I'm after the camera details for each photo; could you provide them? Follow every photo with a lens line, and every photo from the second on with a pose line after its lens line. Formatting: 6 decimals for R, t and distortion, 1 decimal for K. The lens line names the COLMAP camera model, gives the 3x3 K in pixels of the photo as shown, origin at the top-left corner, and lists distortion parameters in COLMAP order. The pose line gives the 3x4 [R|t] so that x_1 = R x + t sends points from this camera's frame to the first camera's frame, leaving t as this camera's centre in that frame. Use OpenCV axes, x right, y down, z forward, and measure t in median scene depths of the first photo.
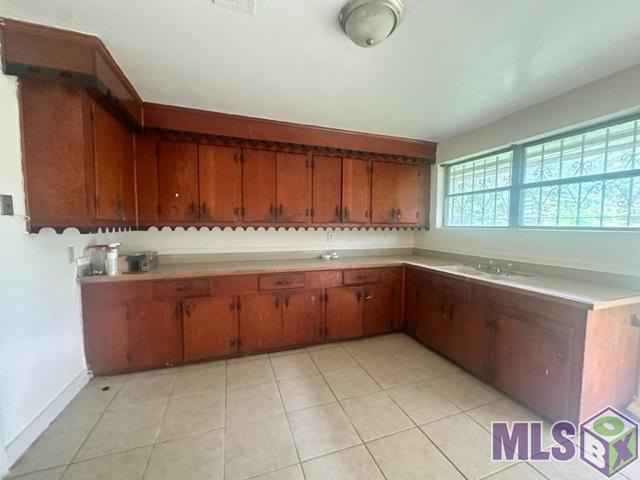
lens RADIAL K [[256.9, 0, 320.0], [0, 256.9, 240.0], [0, 0, 1]] dist [0.000575, -0.000073]
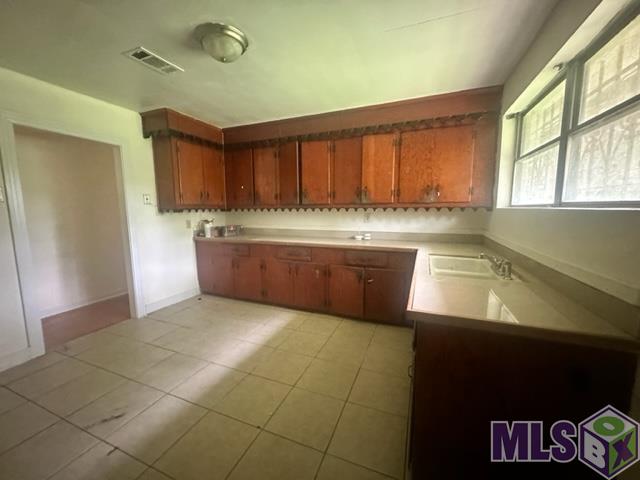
lens RADIAL K [[256.9, 0, 320.0], [0, 256.9, 240.0], [0, 0, 1]] dist [0.000575, -0.000073]
pose [[0.749376, 0.074177, -0.657977, 0.705768], [-0.026036, 0.996238, 0.082658, -0.005311], [0.661632, -0.044810, 0.748488, 0.164363]]
